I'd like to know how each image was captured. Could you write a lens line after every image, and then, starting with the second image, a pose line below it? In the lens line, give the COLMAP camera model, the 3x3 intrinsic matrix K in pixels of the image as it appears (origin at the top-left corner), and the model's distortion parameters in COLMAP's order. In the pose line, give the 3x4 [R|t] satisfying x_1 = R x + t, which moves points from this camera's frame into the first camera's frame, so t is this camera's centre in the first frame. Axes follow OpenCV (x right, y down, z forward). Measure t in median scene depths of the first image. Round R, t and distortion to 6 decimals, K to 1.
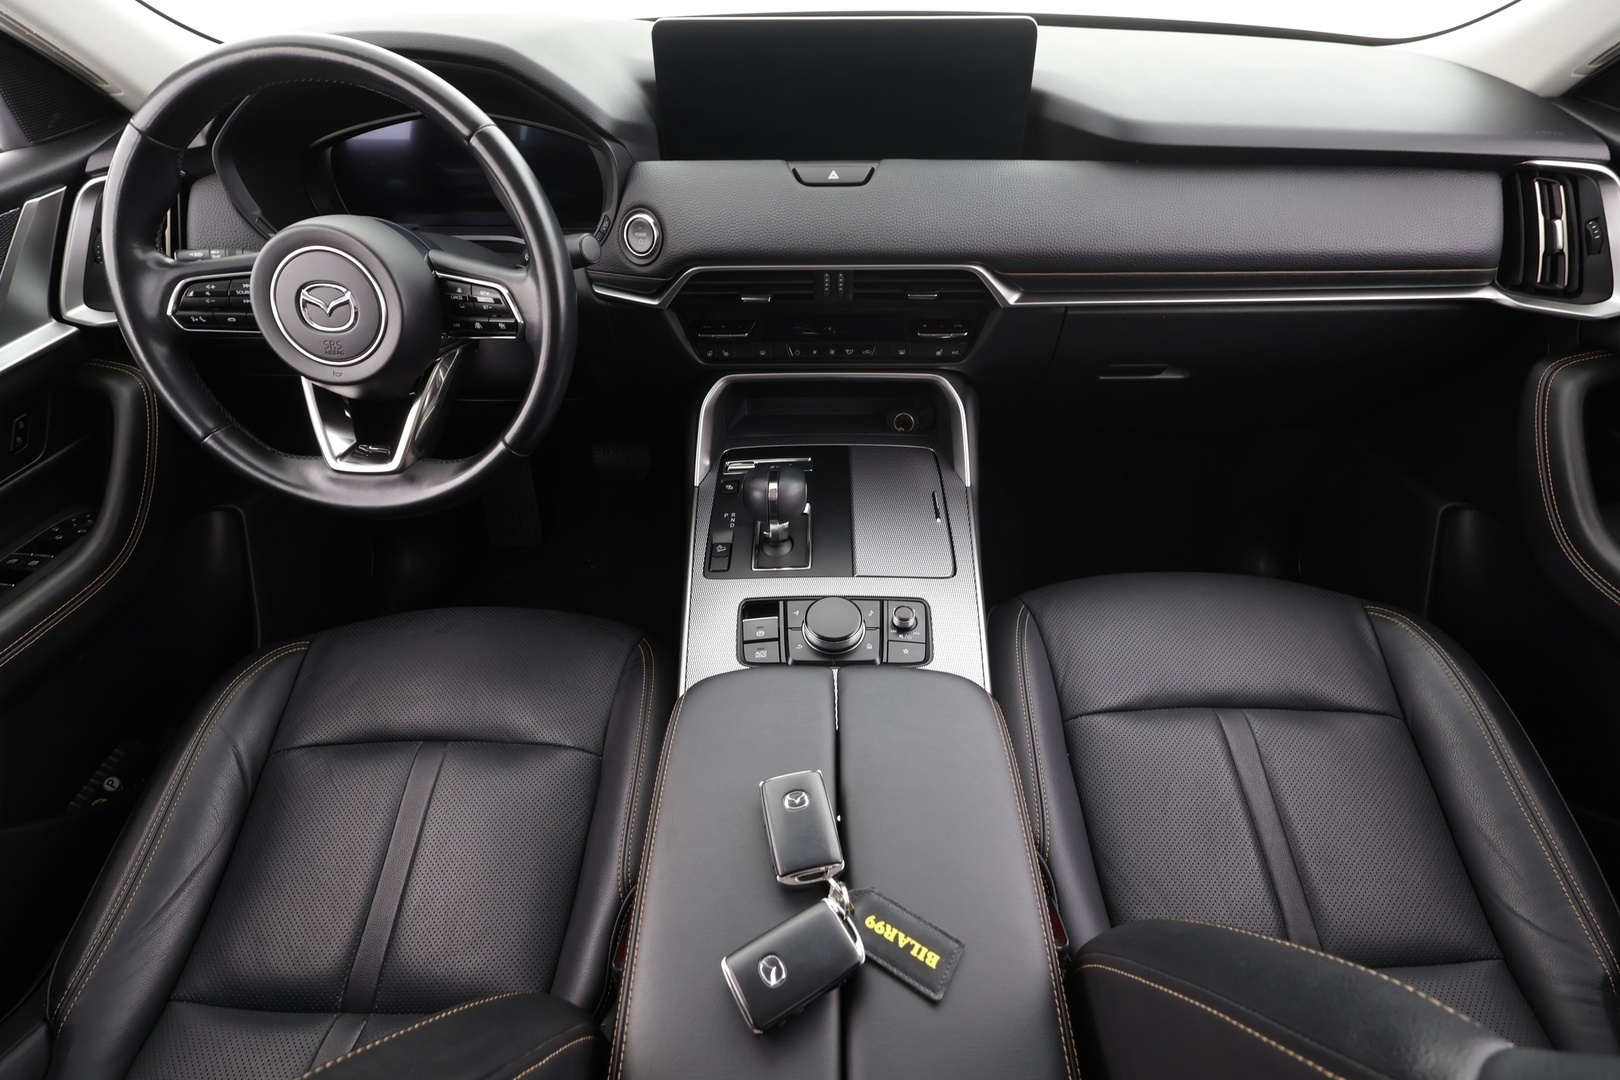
lens RADIAL K [[740.0, 0, 795.1], [0, 740.0, 535.2], [0, 0, 1]] dist [0.005415, -0.001143]
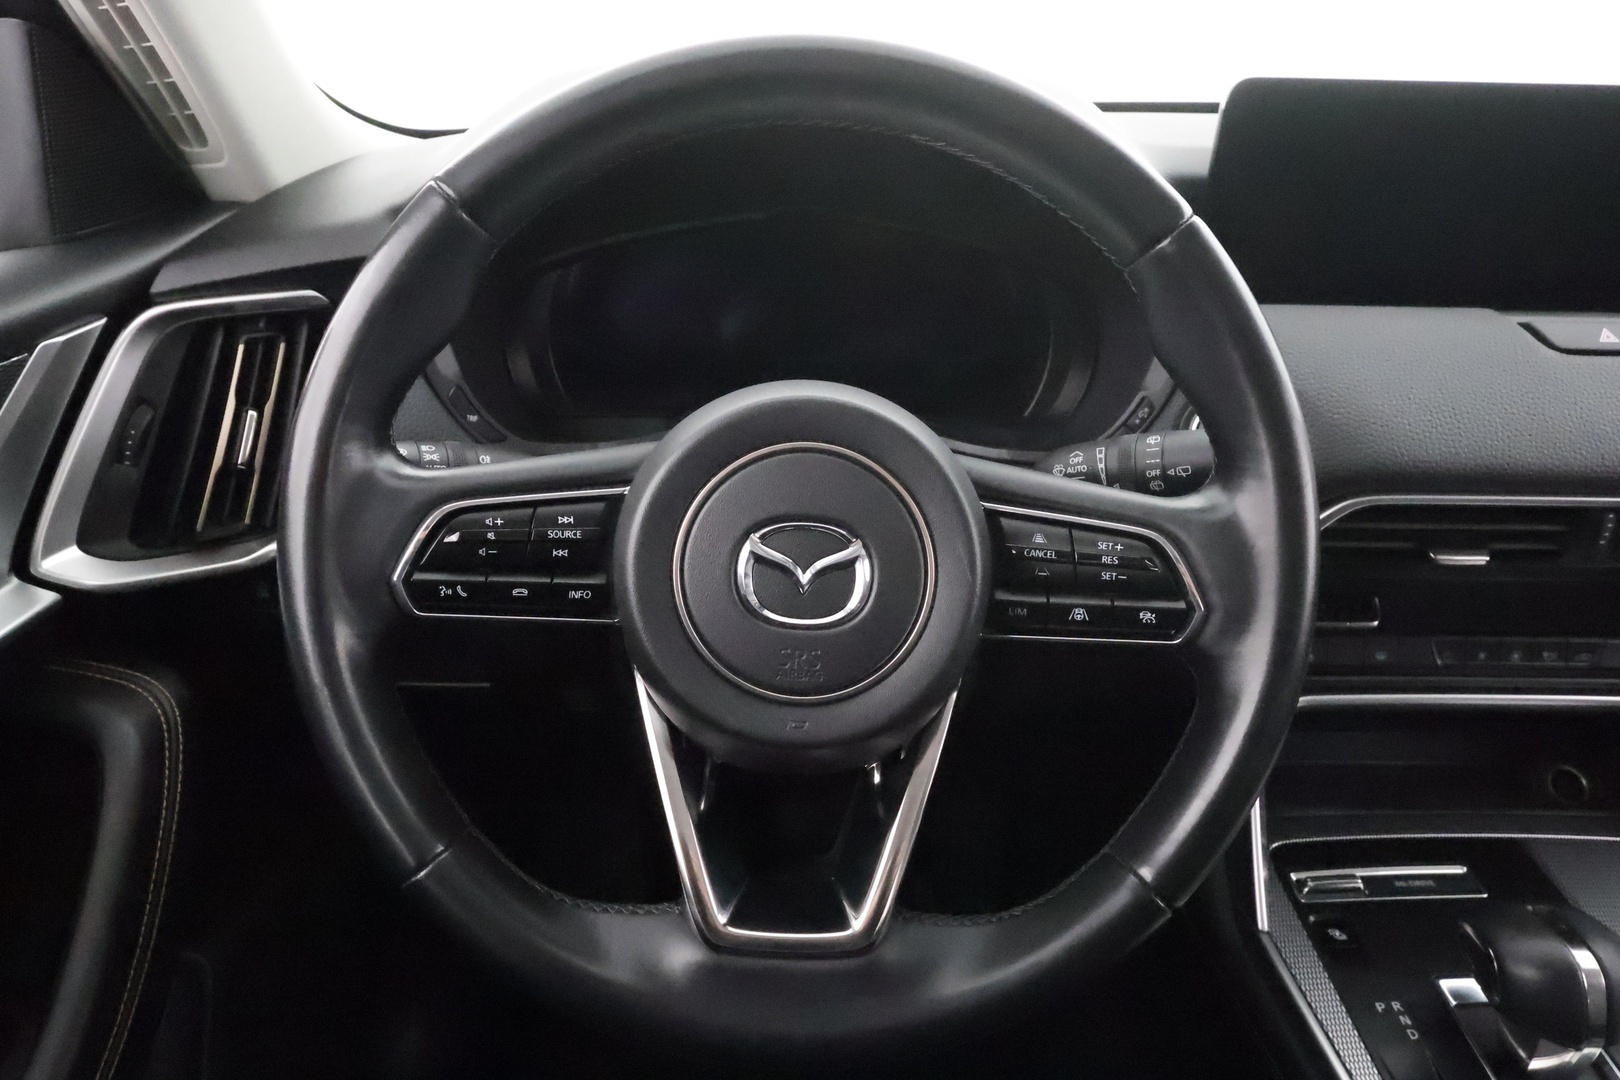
lens RADIAL K [[1136.9, 0, 800.0], [0, 1136.9, 546.7], [0, 0, 1]] dist [-0.001122, 0.001794]
pose [[0.998651, 0.018258, 0.048611, -0.558207], [-0.003485, 0.957599, -0.288084, -0.109154], [-0.051810, 0.287526, 0.956370, 0.301555]]
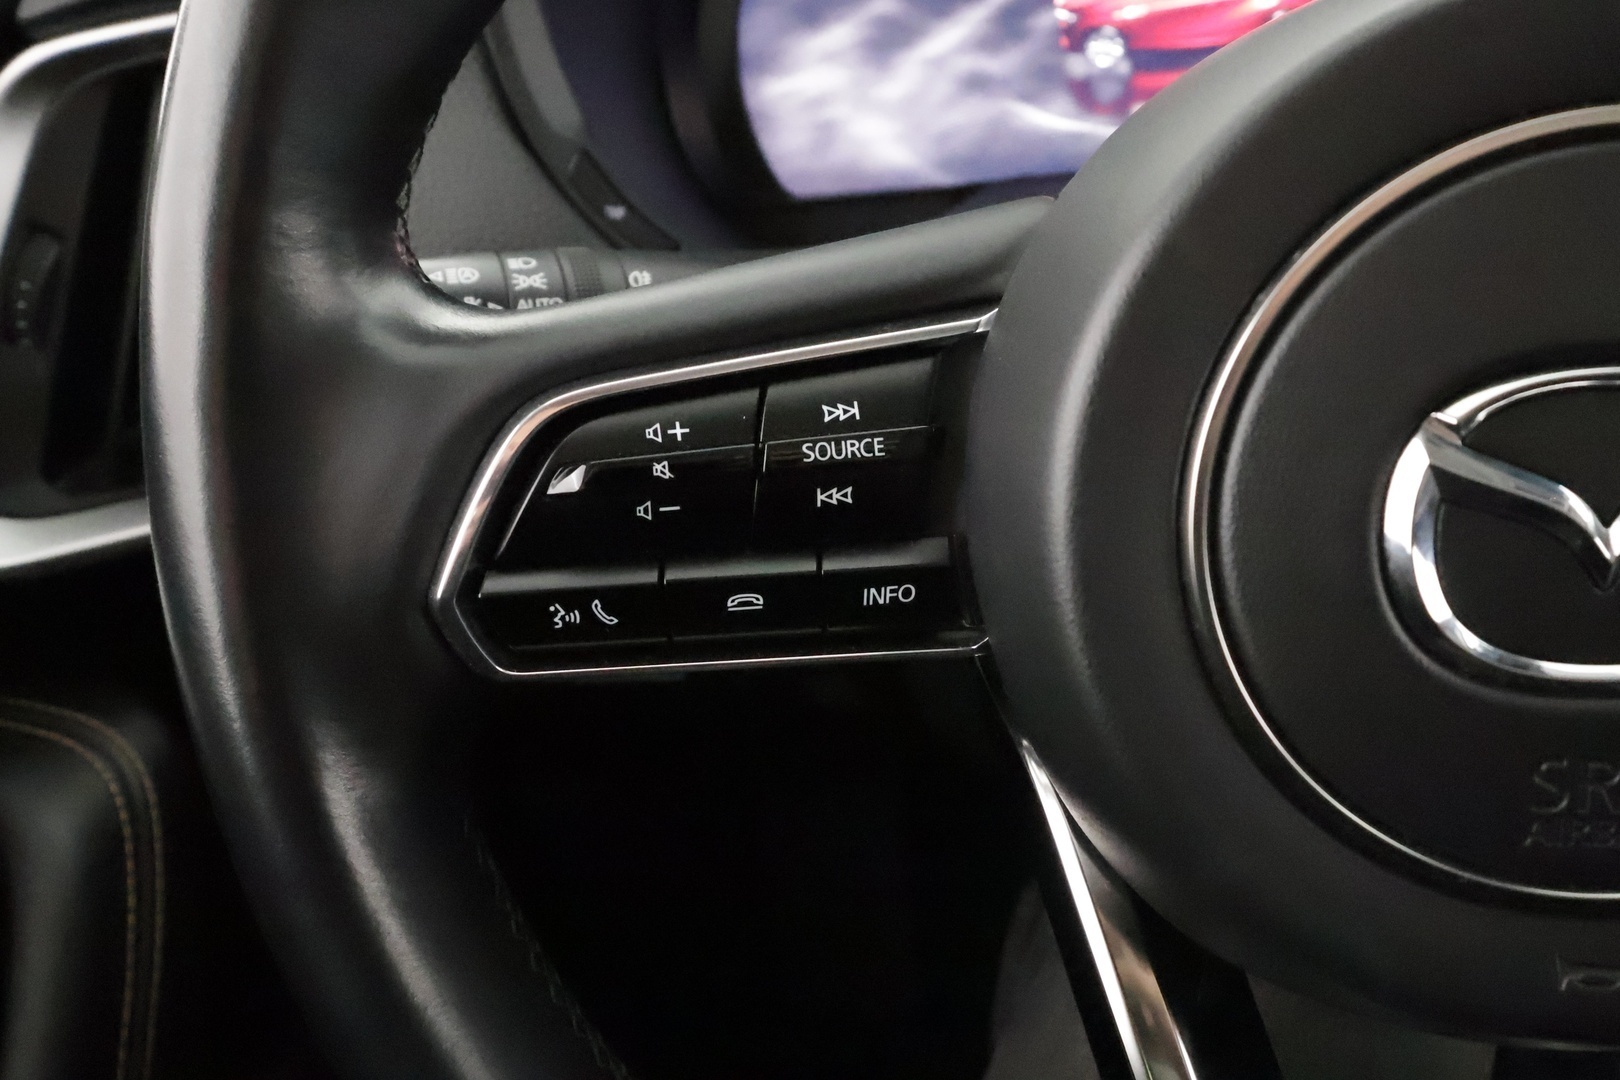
lens RADIAL K [[1291.7, 0, 796.6], [0, 1291.7, 549.7], [0, 0, 1]] dist [0.065039, 0.000270]
pose [[0.993000, -0.047904, -0.107964, -0.635208], [0.029467, 0.985634, -0.166306, -0.223548], [0.114380, 0.161961, 0.980146, 0.620820]]
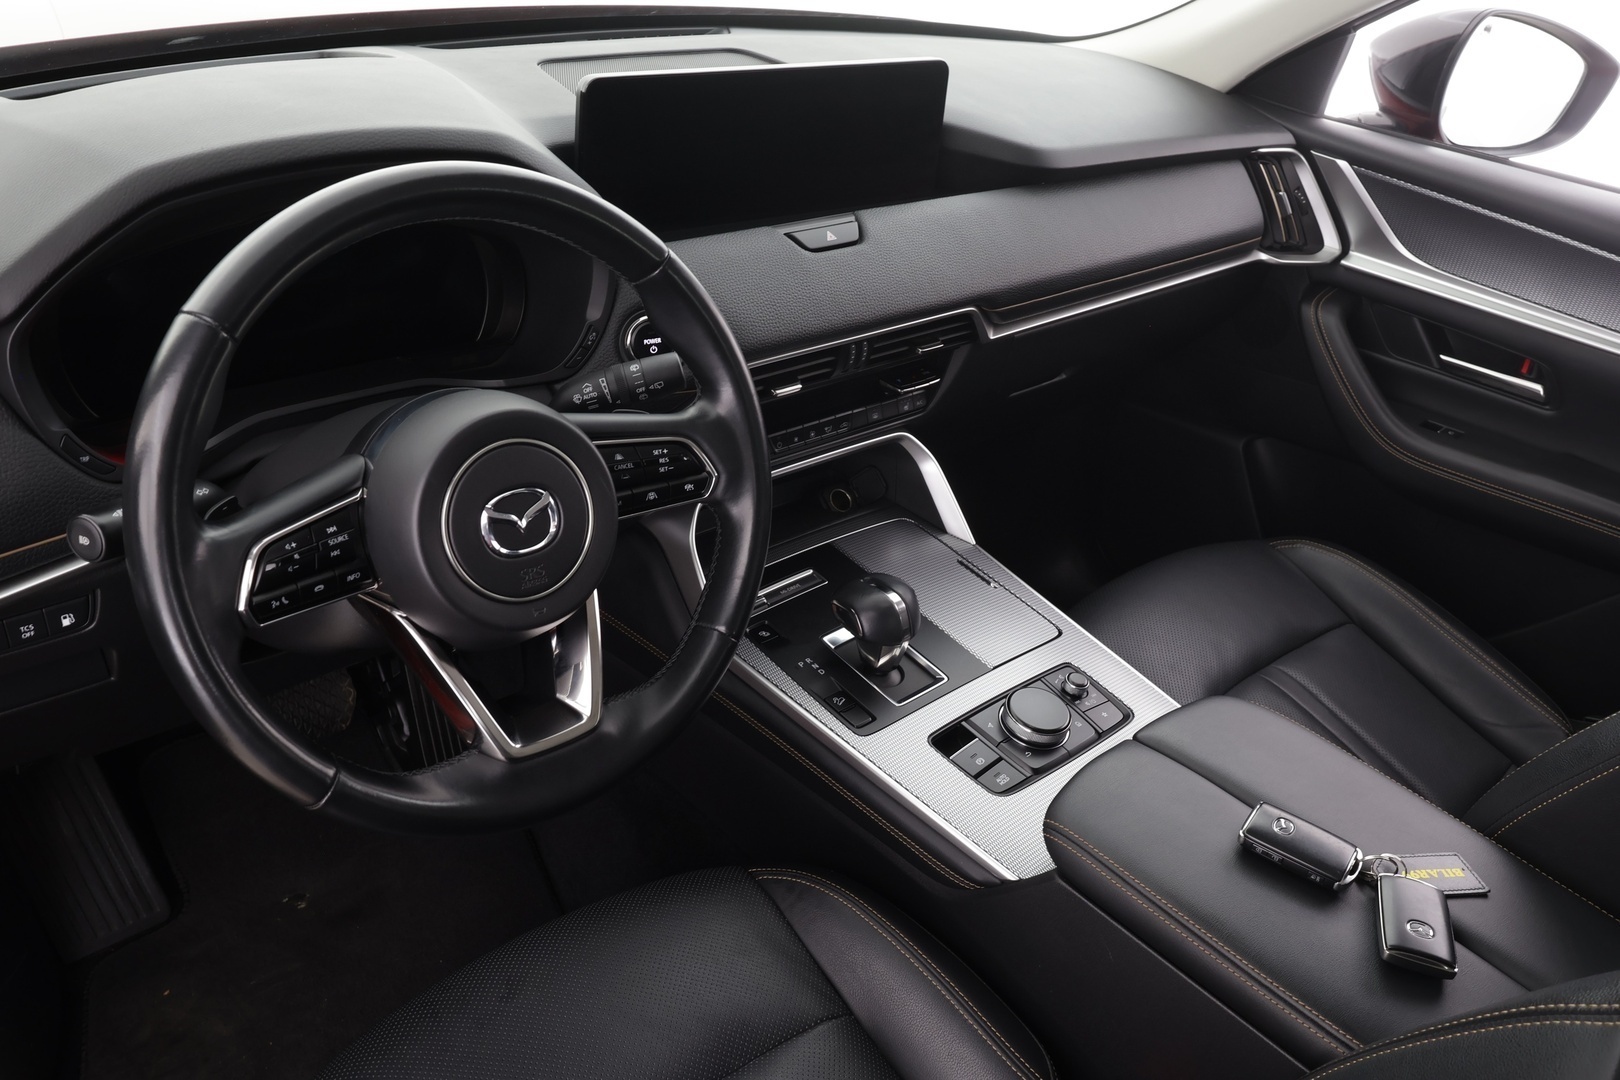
lens RADIAL K [[1291.7, 0, 816.0], [0, 1291.7, 535.9], [0, 0, 1]] dist [0.065039, 0.000270]
pose [[0.730053, -0.273470, 0.626288, -1.002705], [0.351943, 0.936020, -0.001539, -0.163656], [-0.585798, 0.221541, 0.779590, -0.089271]]
